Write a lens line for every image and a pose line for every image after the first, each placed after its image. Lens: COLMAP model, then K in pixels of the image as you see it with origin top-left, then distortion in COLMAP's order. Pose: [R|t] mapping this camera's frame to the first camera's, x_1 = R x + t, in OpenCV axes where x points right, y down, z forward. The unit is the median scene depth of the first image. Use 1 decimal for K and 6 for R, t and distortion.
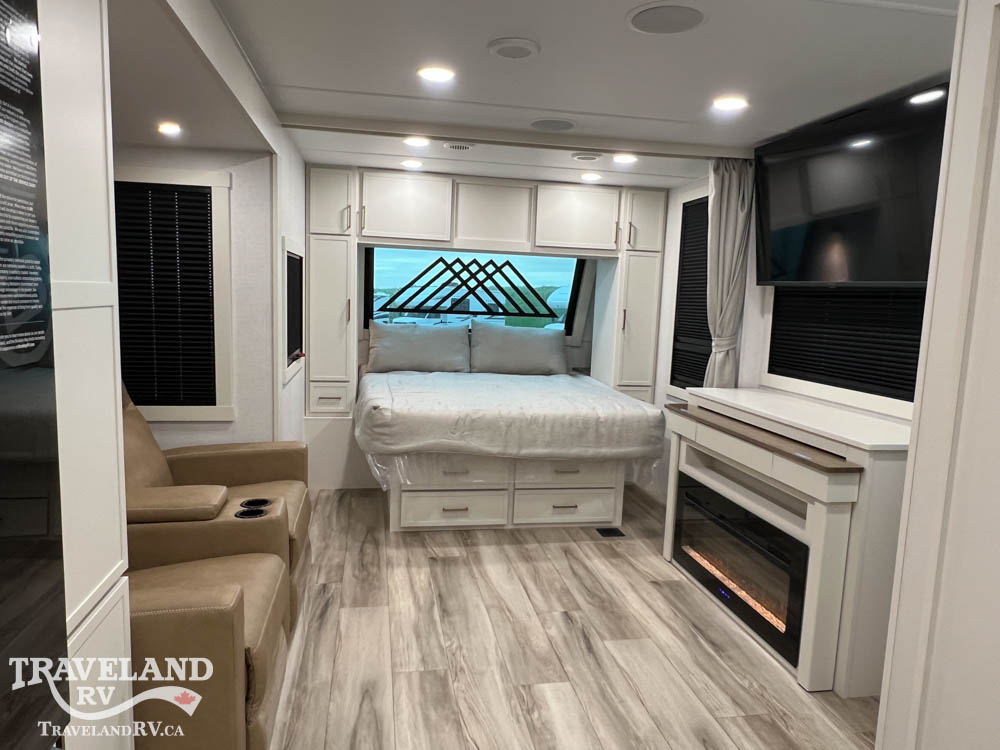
lens RADIAL K [[680.8, 0, 498.5], [0, 680.8, 379.6], [0, 0, 1]] dist [0.005333, -0.000147]
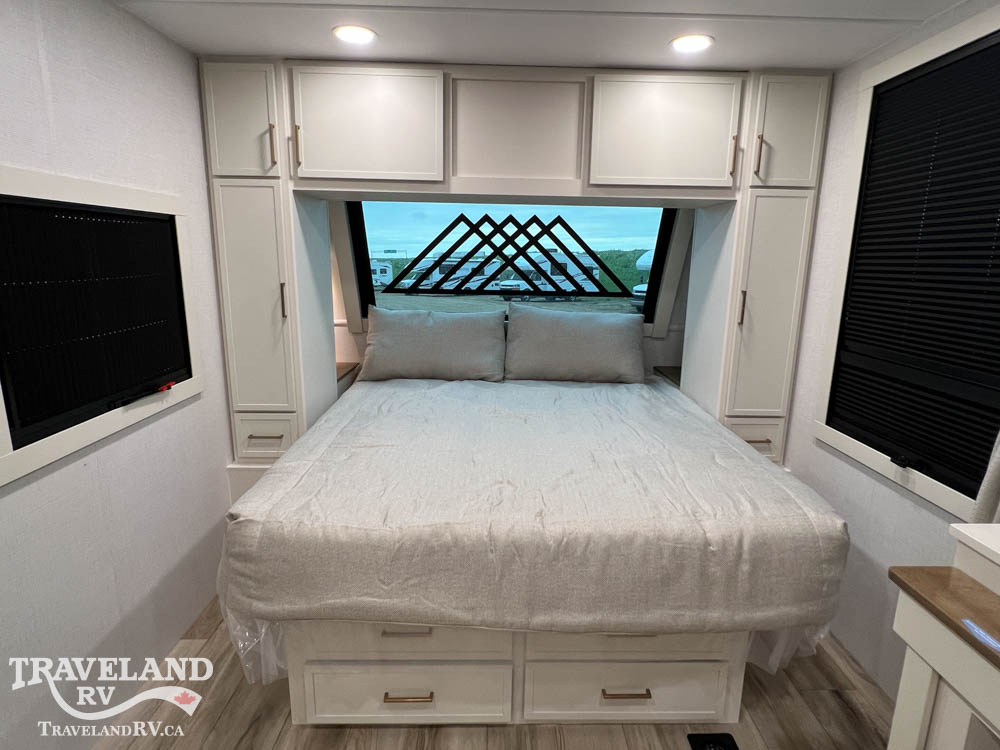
lens RADIAL K [[556.9, 0, 505.6], [0, 556.9, 374.8], [0, 0, 1]] dist [-0.000031, -0.000070]
pose [[0.988560, 0.008238, -0.150605, 0.050318], [0.004092, 0.996675, 0.081373, -0.065649], [0.150775, -0.081059, 0.985239, 0.454268]]
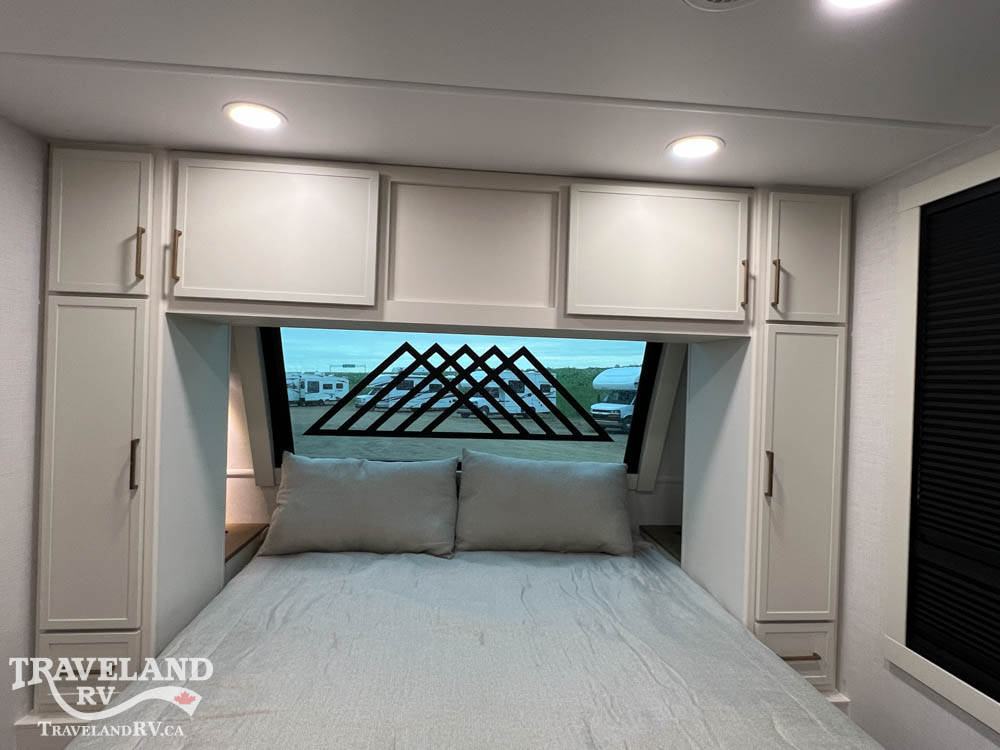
lens RADIAL K [[559.3, 0, 504.7], [0, 559.3, 374.0], [0, 0, 1]] dist [-0.000140, -0.000694]
pose [[0.997027, -0.009664, -0.076444, 0.036564], [-0.000010, 0.992087, -0.125552, -0.099966], [0.077052, 0.125179, 0.989138, 0.572384]]
